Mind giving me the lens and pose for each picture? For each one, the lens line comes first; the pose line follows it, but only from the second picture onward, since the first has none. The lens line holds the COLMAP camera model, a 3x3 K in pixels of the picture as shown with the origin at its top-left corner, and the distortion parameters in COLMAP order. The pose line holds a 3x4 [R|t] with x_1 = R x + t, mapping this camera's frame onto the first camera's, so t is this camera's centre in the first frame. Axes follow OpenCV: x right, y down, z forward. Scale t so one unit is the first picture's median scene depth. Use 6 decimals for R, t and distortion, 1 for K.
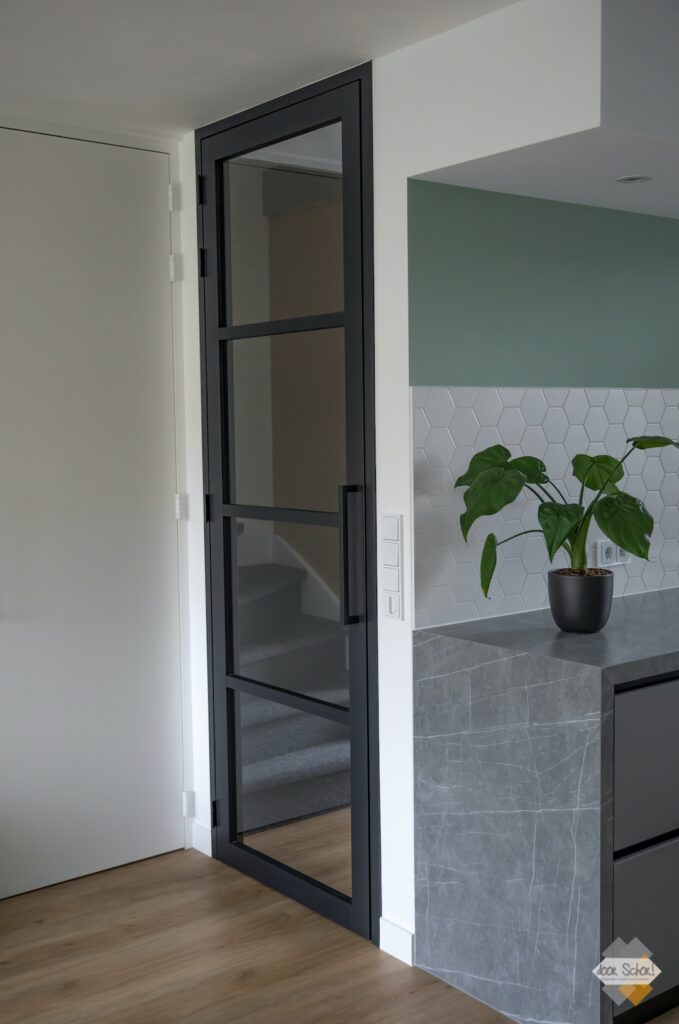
lens RADIAL K [[1130.1, 0, 343.0], [0, 1130.1, 515.0], [0, 0, 1]] dist [-0.001665, 0.000000]
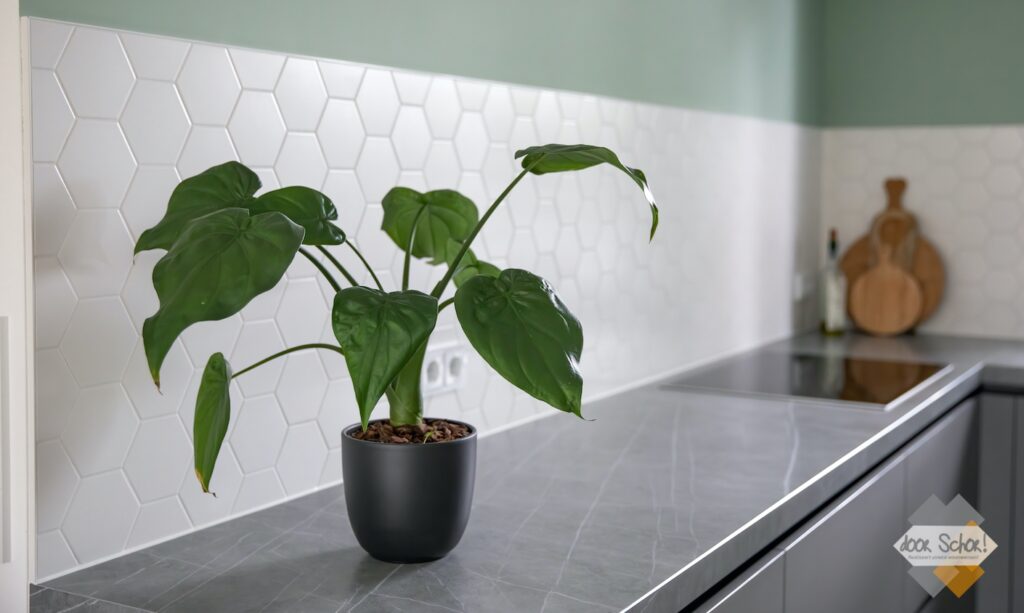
lens RADIAL K [[1226.2, 0, 546.0], [0, 1226.2, 254.3], [0, 0, 1]] dist [0.019161, 0.000000]
pose [[0.919829, 0.000211, 0.392320, 0.063476], [0.008314, 0.999765, -0.020030, -0.014131], [-0.392232, 0.021686, 0.919611, 0.532640]]
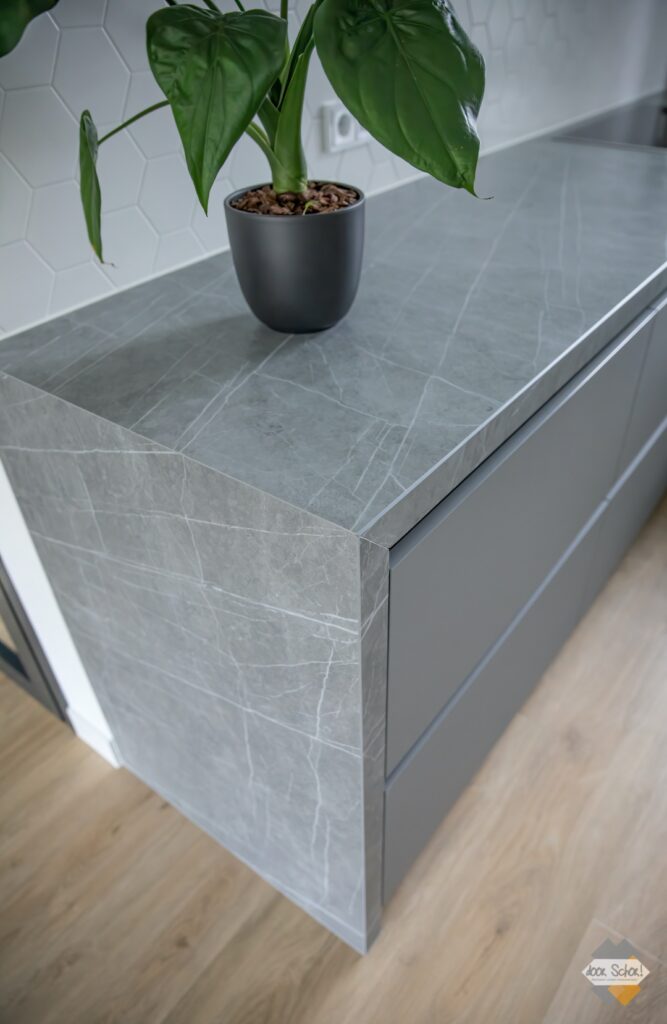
lens RADIAL K [[711.9, 0, 351.9], [0, 711.9, 535.4], [0, 0, 1]] dist [-0.093493, 0.048269]
pose [[0.964613, -0.171896, 0.199935, 0.164250], [0.026646, 0.817944, 0.574681, 0.001205], [-0.262320, -0.549017, 0.793580, 0.745994]]
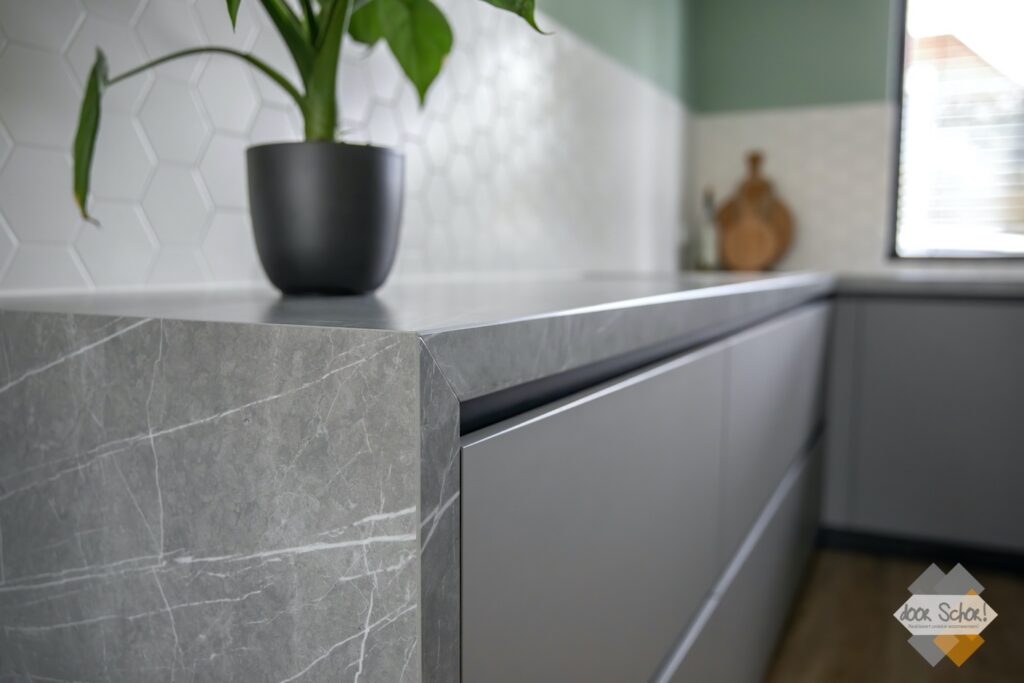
lens RADIAL K [[811.3, 0, 505.8], [0, 811.3, 341.0], [0, 0, 1]] dist [-0.045240, 0.017628]
pose [[0.907629, -0.022901, 0.419147, 0.155265], [0.013488, 0.999586, 0.025408, 0.120801], [-0.419555, -0.017407, 0.907563, 0.755785]]
